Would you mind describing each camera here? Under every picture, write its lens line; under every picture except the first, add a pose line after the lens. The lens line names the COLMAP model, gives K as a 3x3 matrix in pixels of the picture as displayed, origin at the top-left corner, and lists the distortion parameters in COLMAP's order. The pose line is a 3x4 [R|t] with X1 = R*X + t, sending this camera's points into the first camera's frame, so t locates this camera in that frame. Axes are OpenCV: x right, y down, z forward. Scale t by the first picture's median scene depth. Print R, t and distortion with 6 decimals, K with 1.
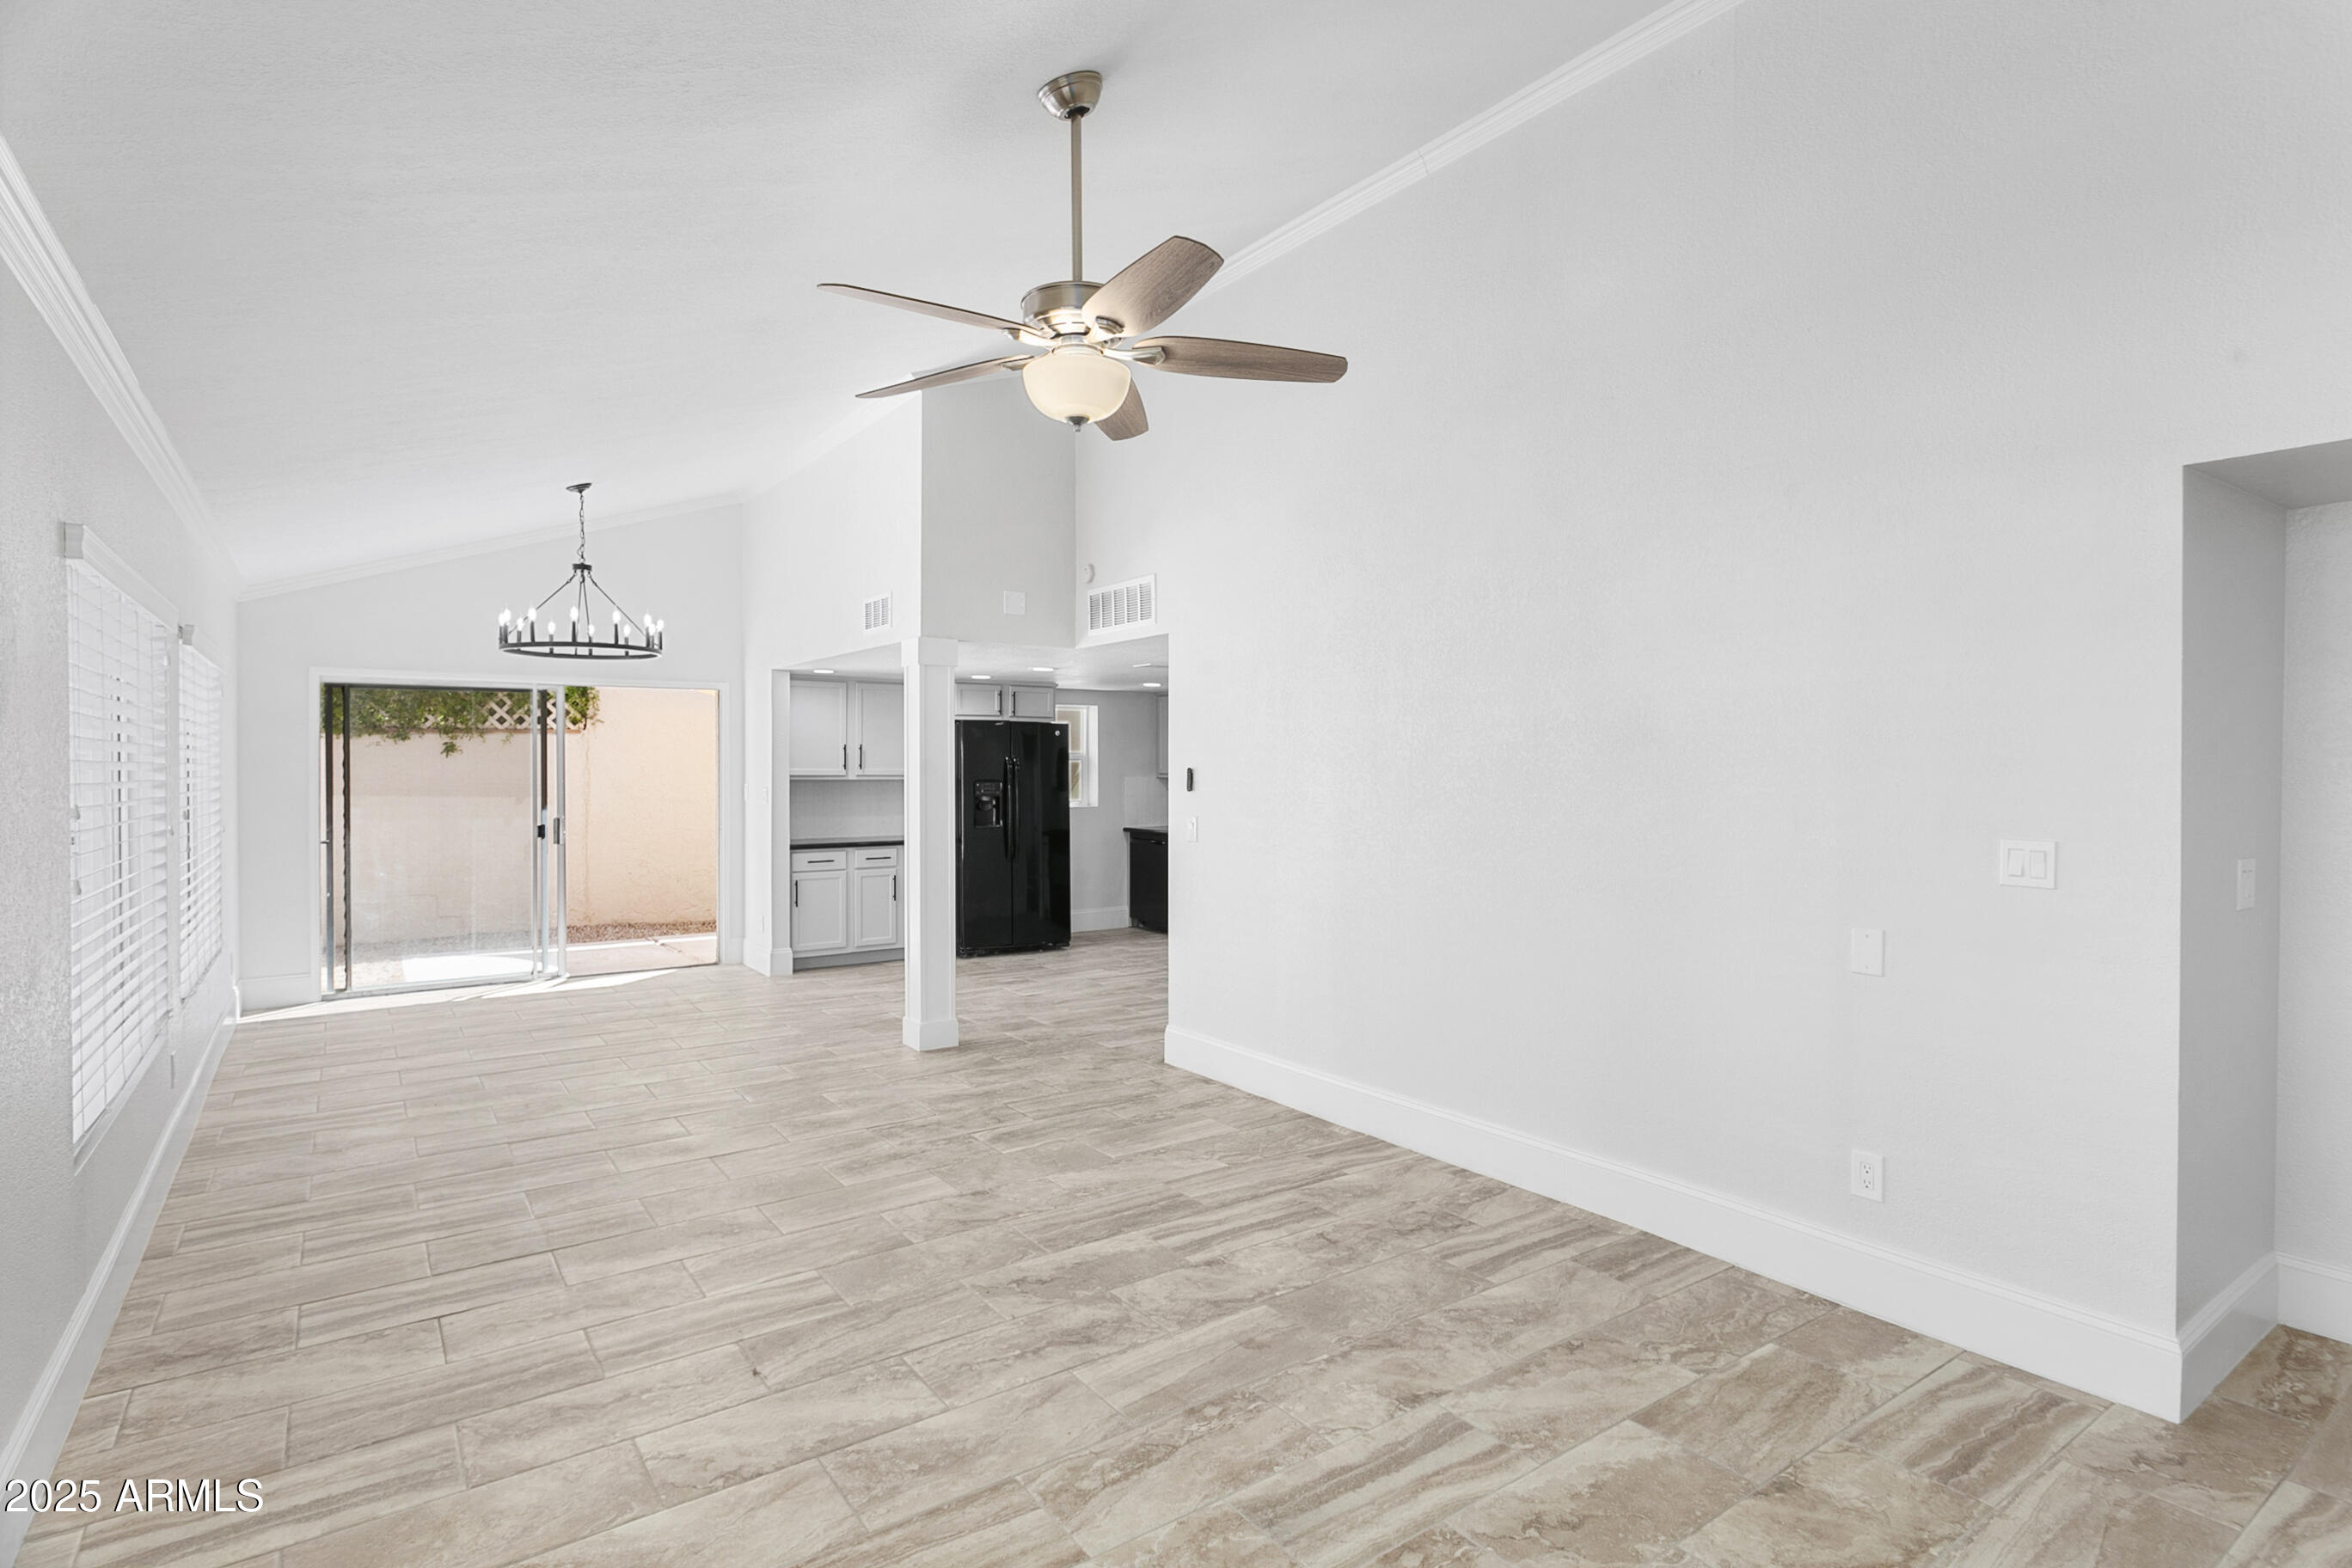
lens RADIAL K [[1194.0, 0, 1190.9], [0, 1194.0, 779.5], [0, 0, 1]] dist [-0.001750, -0.000376]
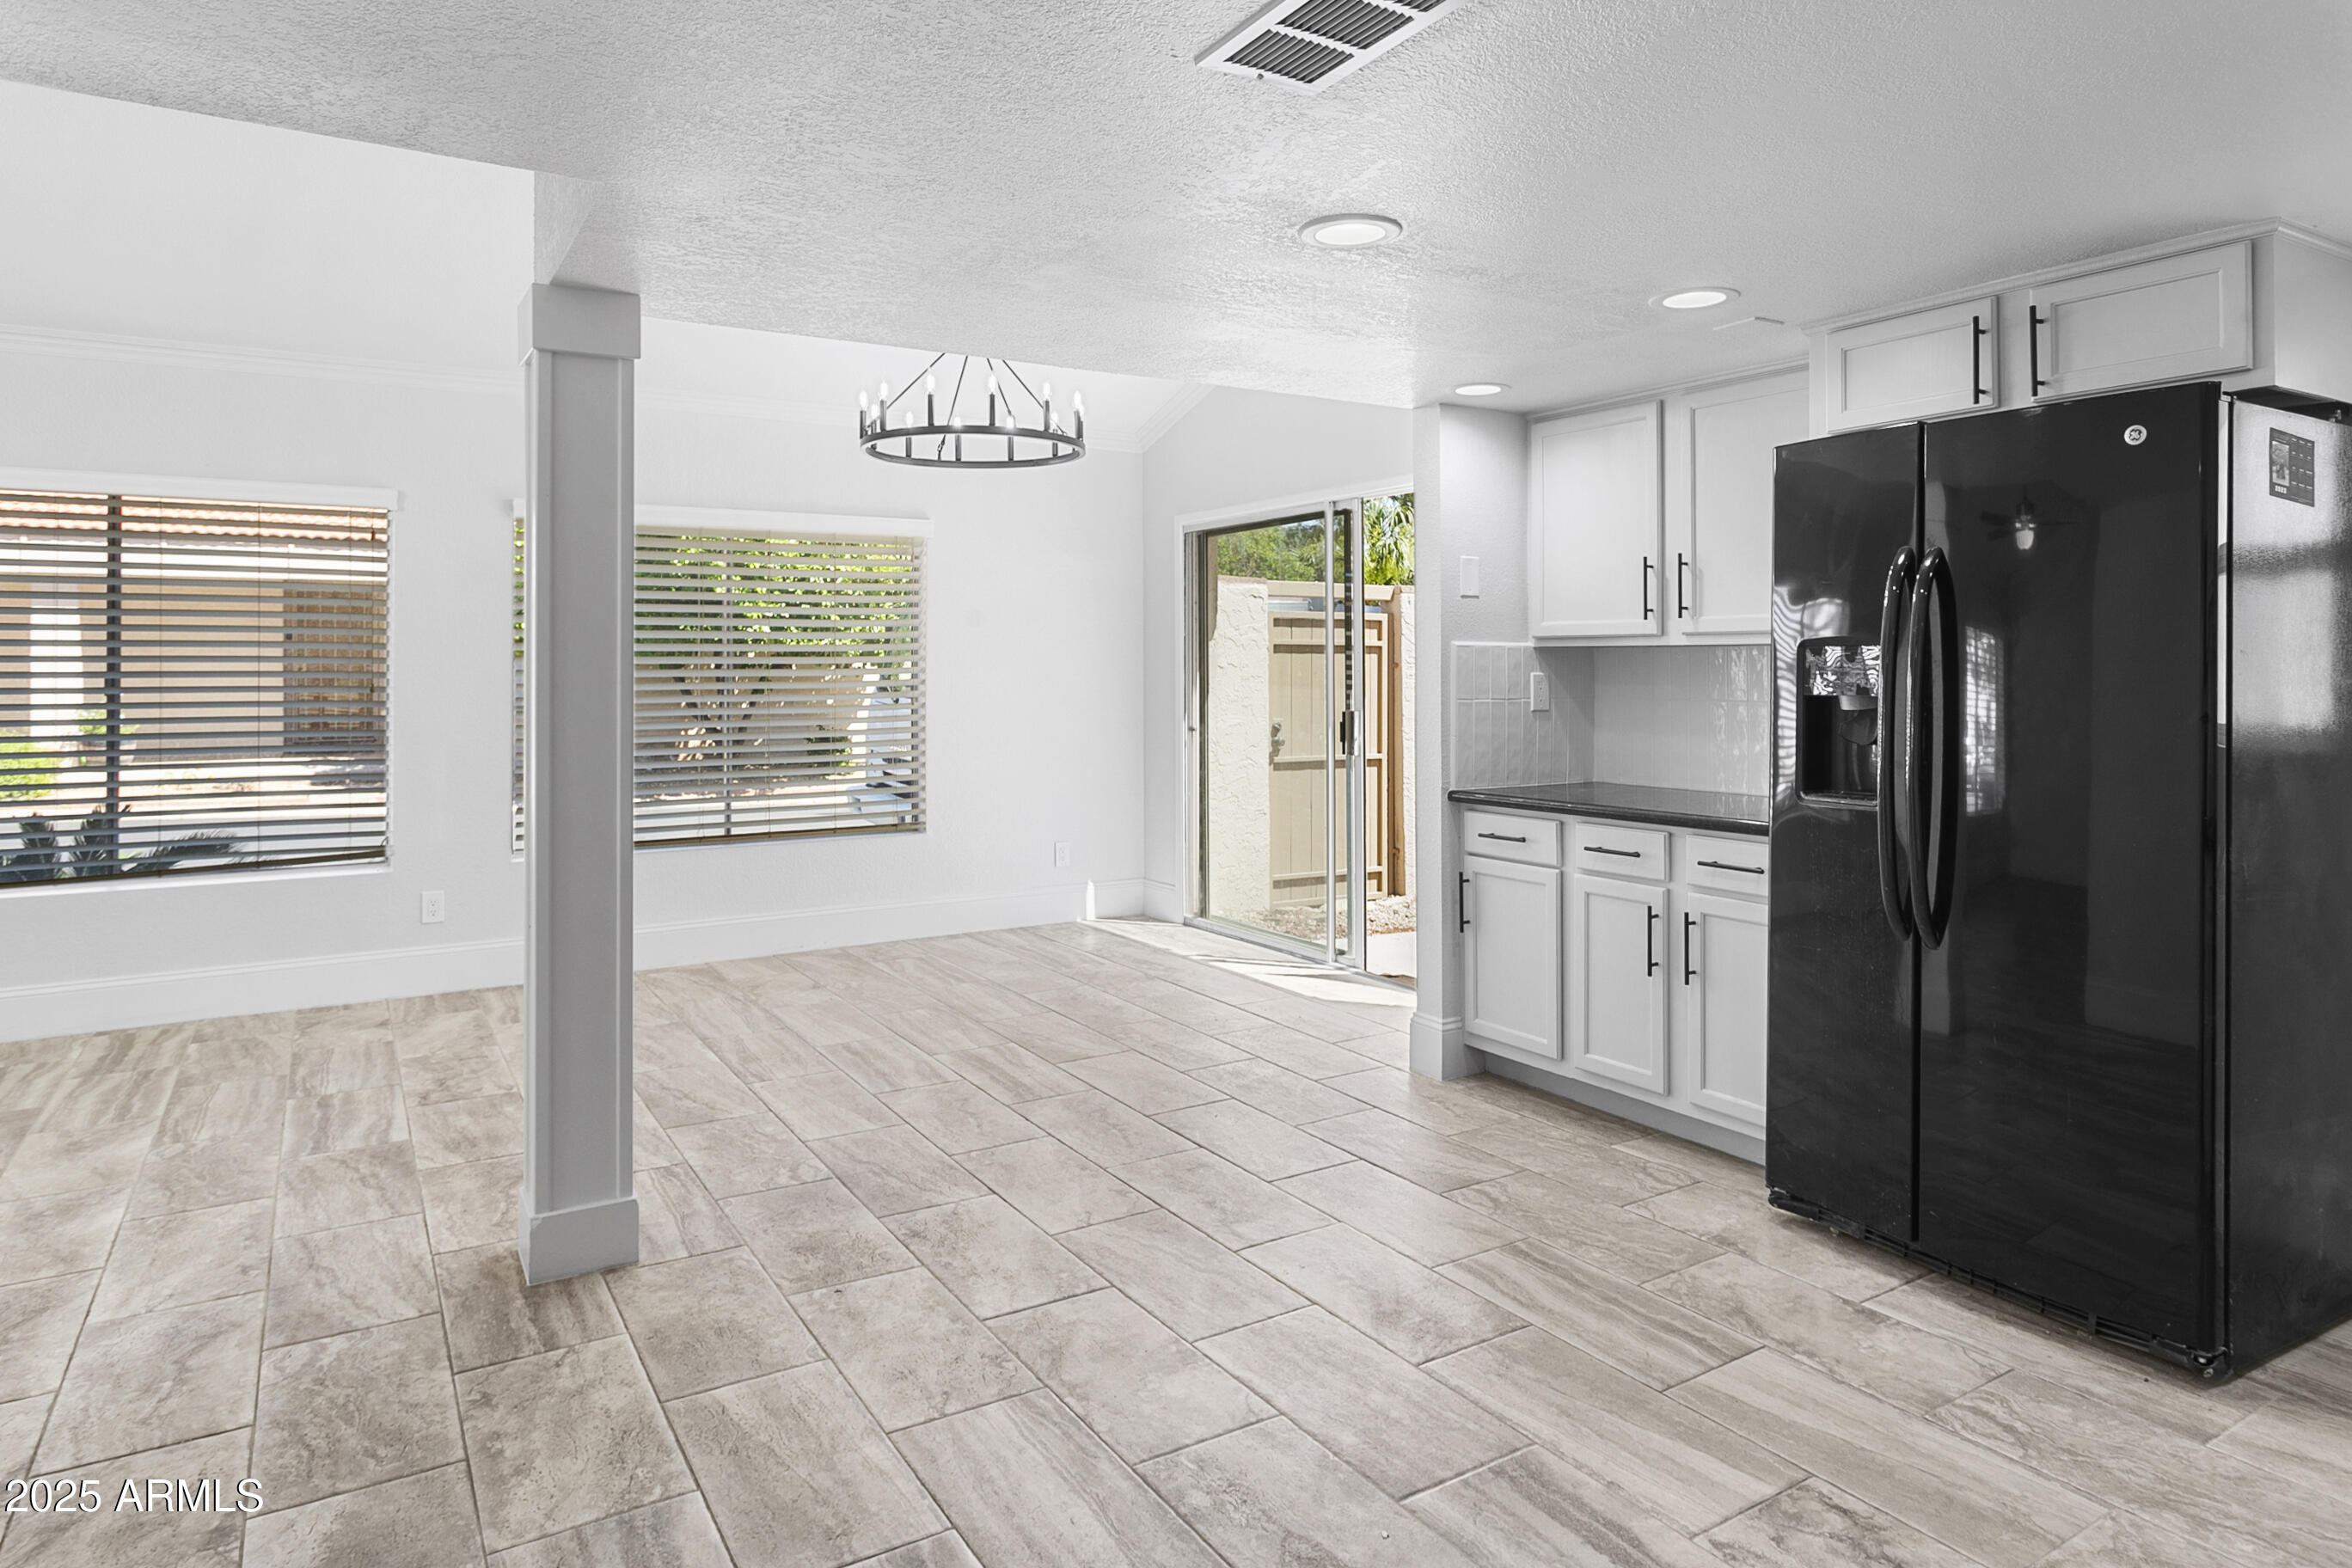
lens RADIAL K [[1383.0, 0, 1180.4], [0, 1383.0, 668.3], [0, 0, 1]] dist [-0.000956, -0.000526]
pose [[-0.067474, 0.000342, -0.997721, 0.196528], [-0.010613, 0.999943, 0.001061, 0.009667], [0.997665, 0.010660, -0.067466, 0.963130]]
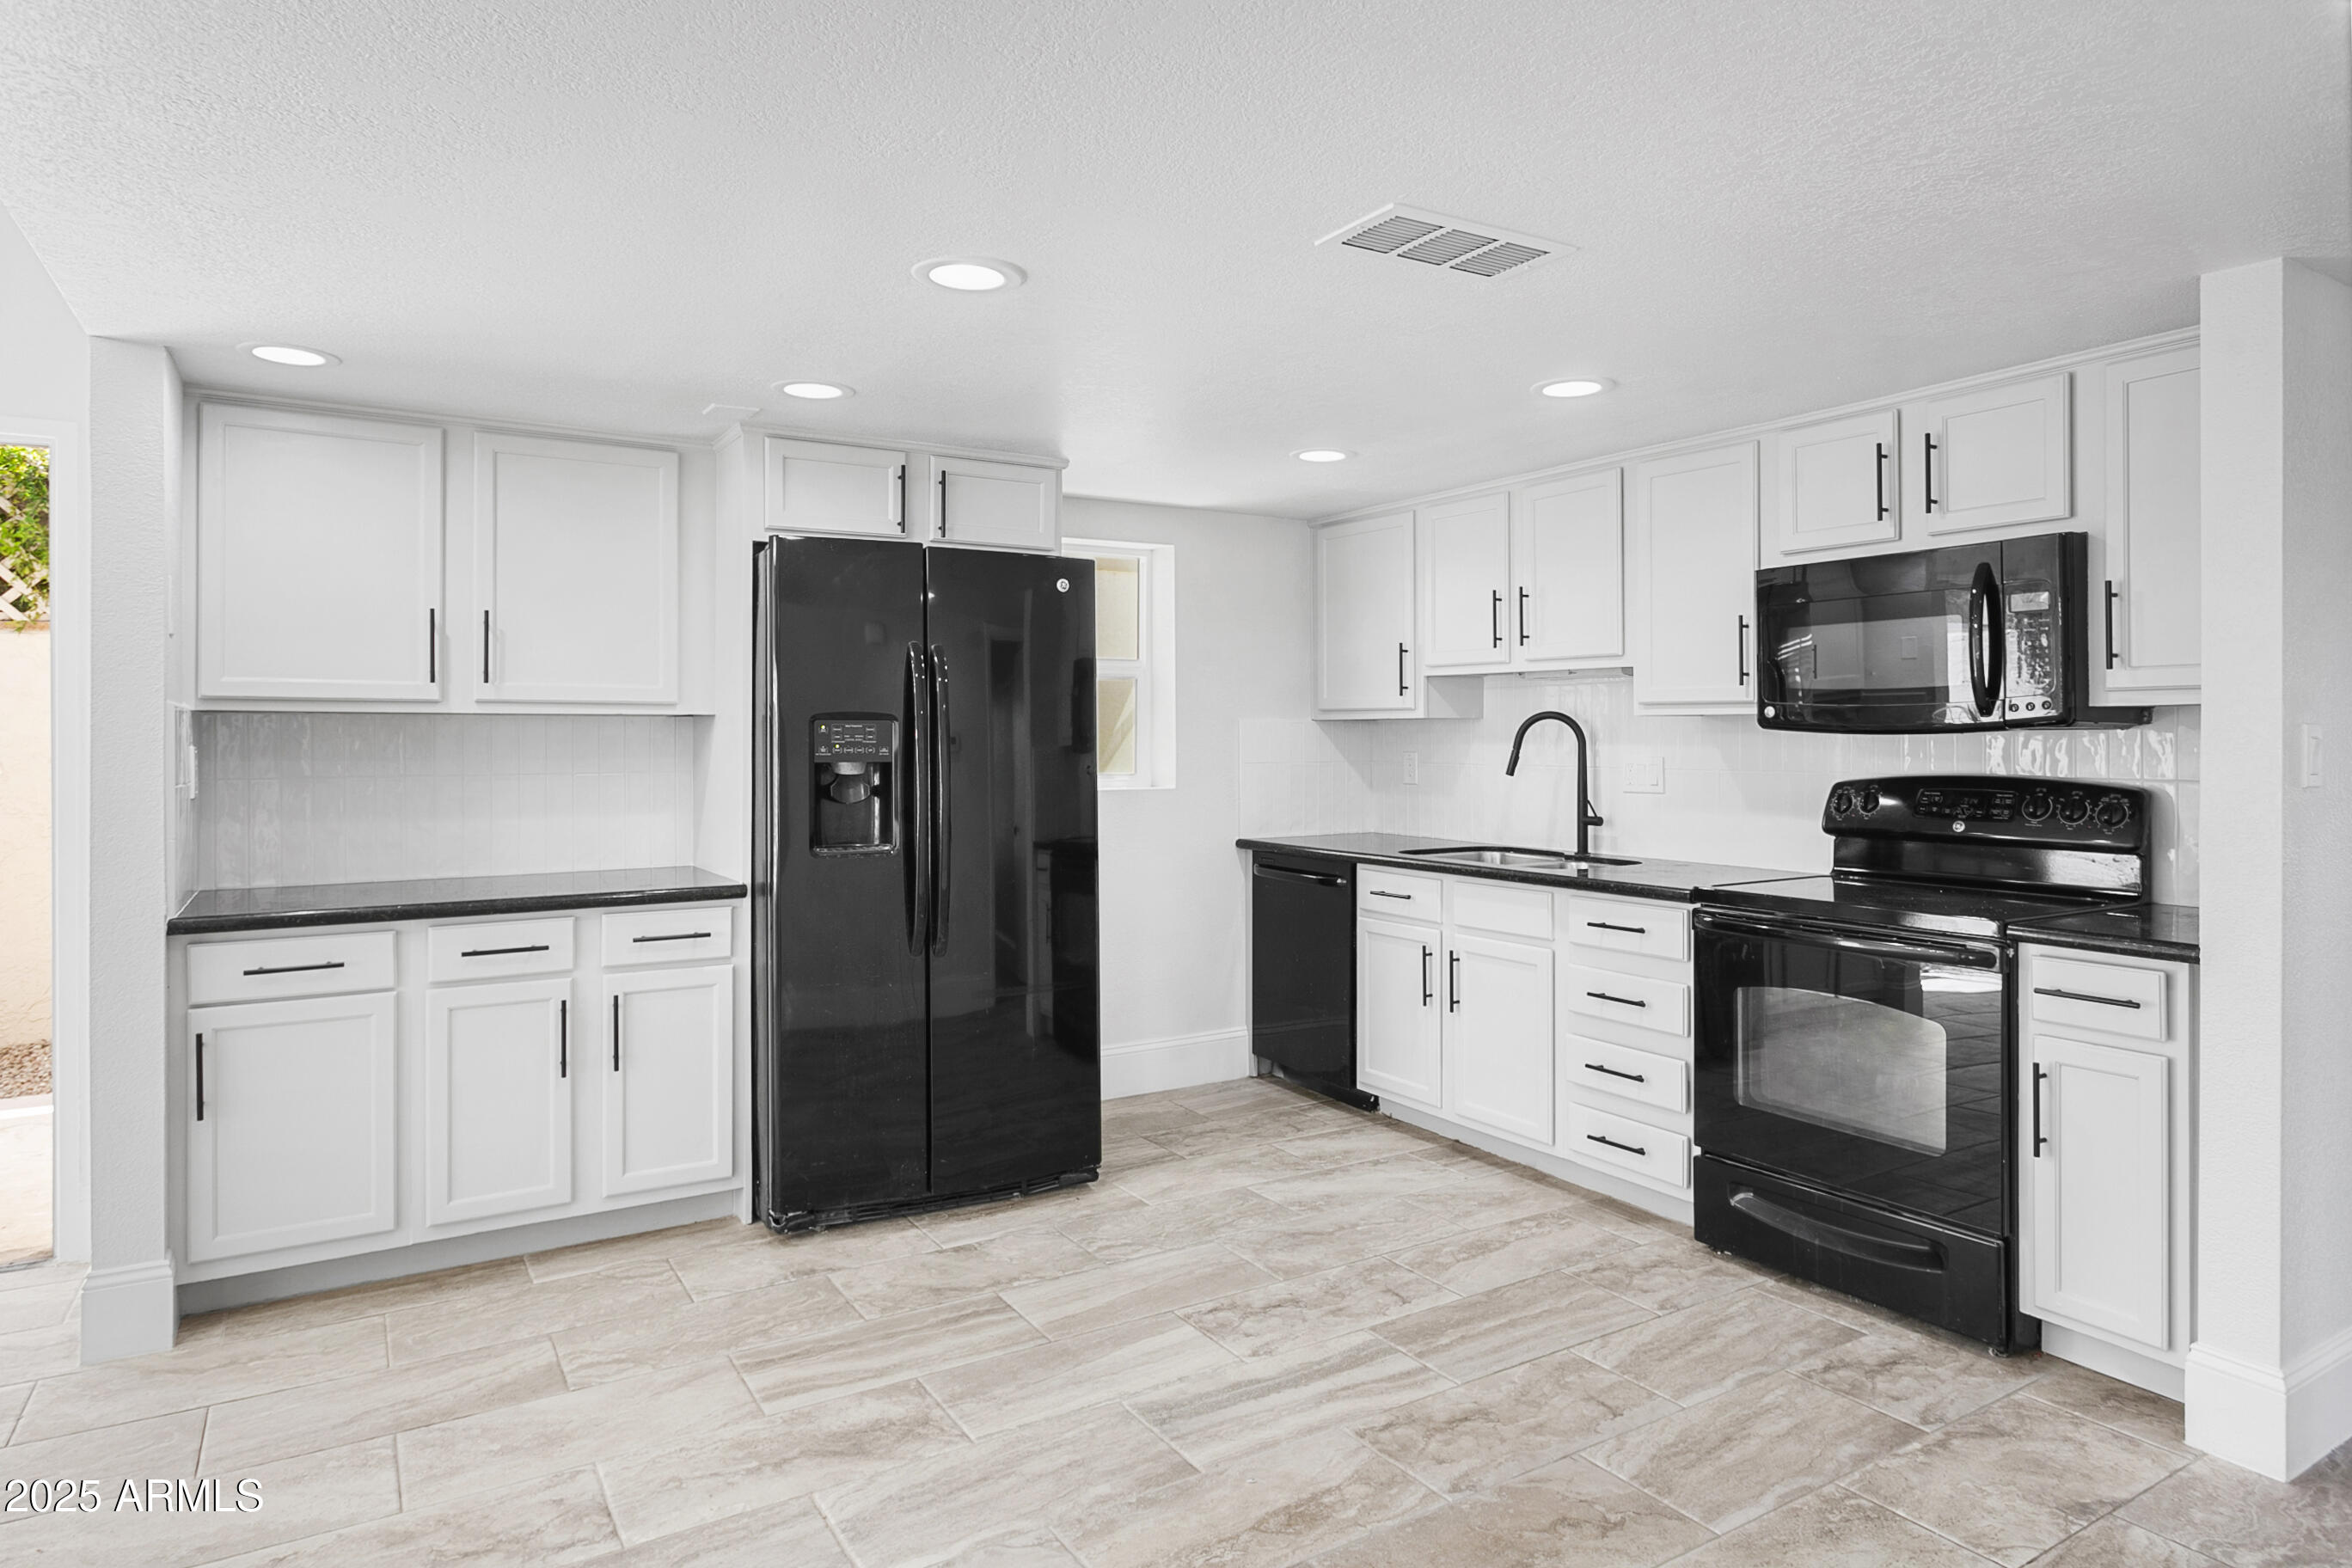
lens RADIAL K [[1381.1, 0, 1187.2], [0, 1381.1, 724.1], [0, 0, 1]] dist [0.003173, 0.000467]
pose [[0.997349, -0.002540, -0.072725, -0.051669], [0.001097, 0.999802, -0.019878, 0.012572], [0.072762, 0.019746, 0.997154, 0.685308]]
